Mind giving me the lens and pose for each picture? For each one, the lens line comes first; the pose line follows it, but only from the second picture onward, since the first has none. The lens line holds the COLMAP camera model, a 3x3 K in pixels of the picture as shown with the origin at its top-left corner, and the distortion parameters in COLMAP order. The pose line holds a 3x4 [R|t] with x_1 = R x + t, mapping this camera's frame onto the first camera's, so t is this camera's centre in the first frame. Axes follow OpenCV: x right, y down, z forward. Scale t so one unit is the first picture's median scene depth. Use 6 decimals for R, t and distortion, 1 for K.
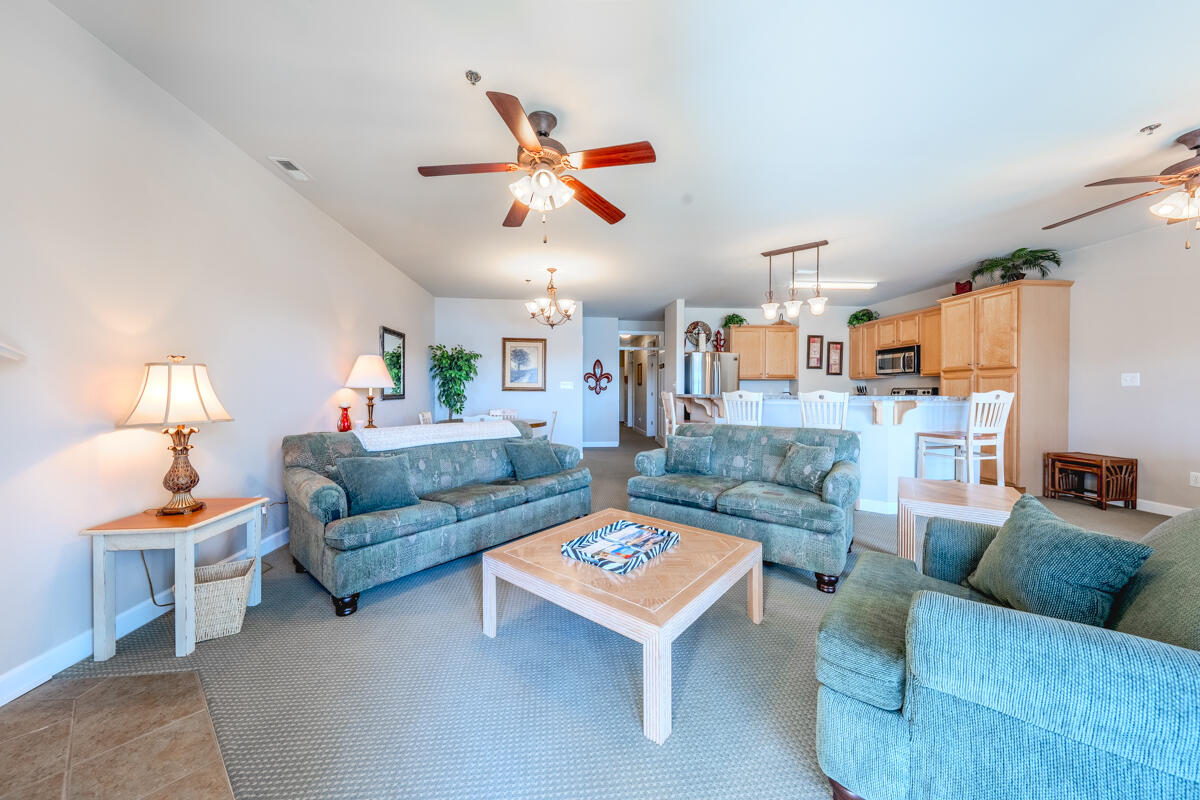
lens RADIAL K [[409.5, 0, 602.5], [0, 409.5, 397.1], [0, 0, 1]] dist [-0.022045, 0.004969]
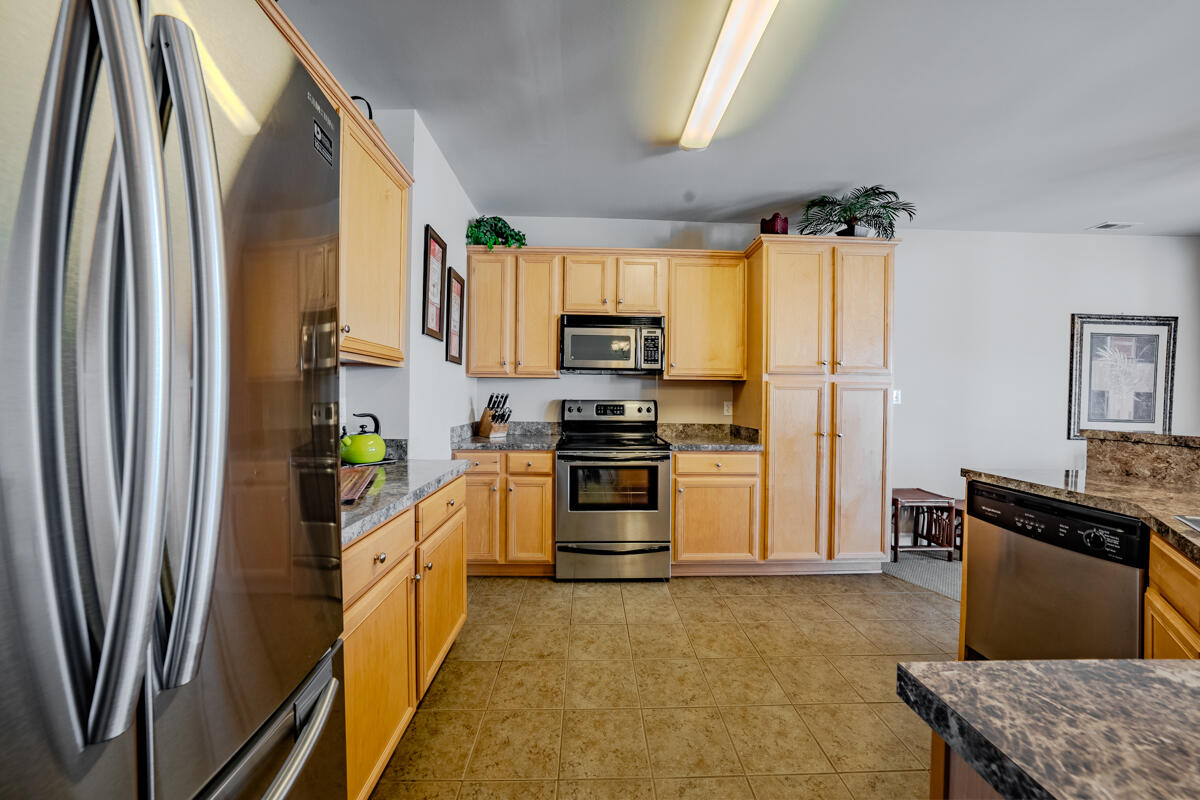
lens RADIAL K [[409.5, 0, 602.5], [0, 409.5, 397.1], [0, 0, 1]] dist [-0.022045, 0.004969]
pose [[0.067583, -0.004641, 0.997703, 0.215196], [0.001664, 0.999988, 0.004539, -0.025038], [-0.997712, 0.001353, 0.067590, 0.867114]]
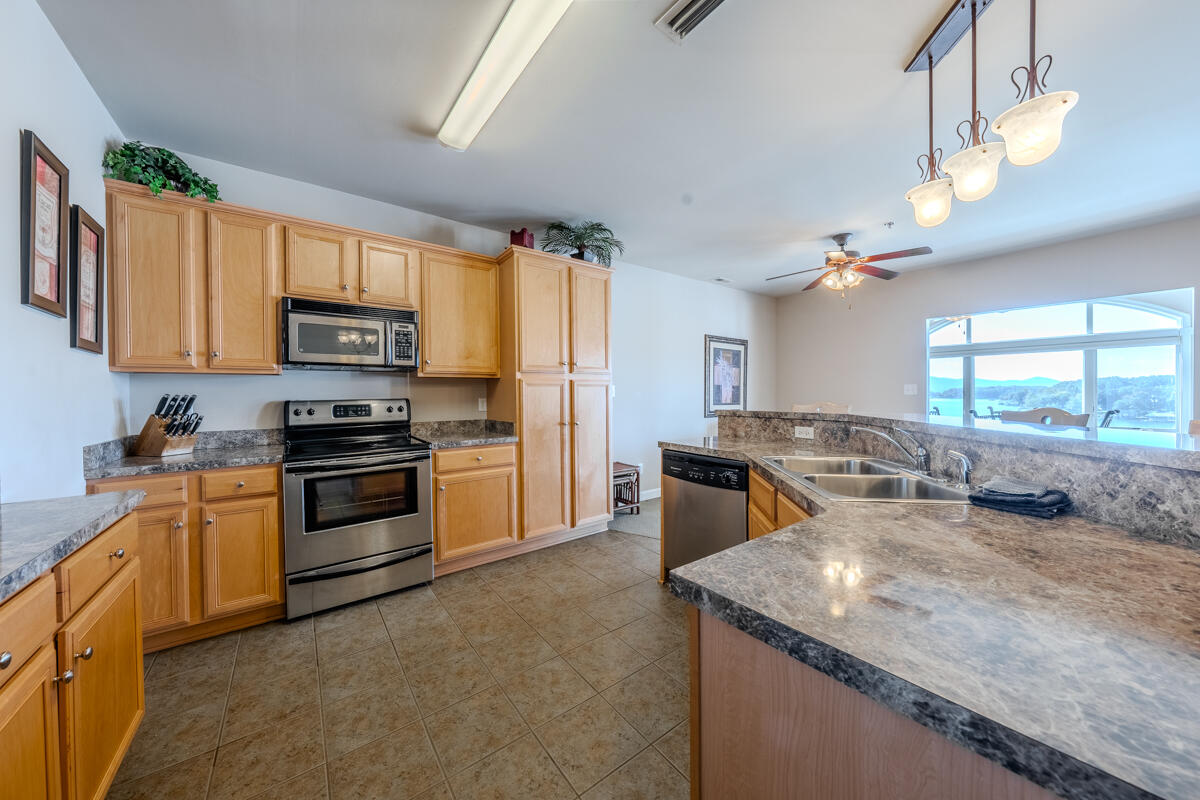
lens RADIAL K [[400.5, 0, 589.9], [0, 400.5, 394.7], [0, 0, 1]] dist [0.000277, -0.000032]
pose [[-0.505385, -0.001291, 0.862893, 0.210831], [0.018368, 0.999756, 0.012254, -0.025125], [-0.862698, 0.022043, -0.505238, 0.887223]]
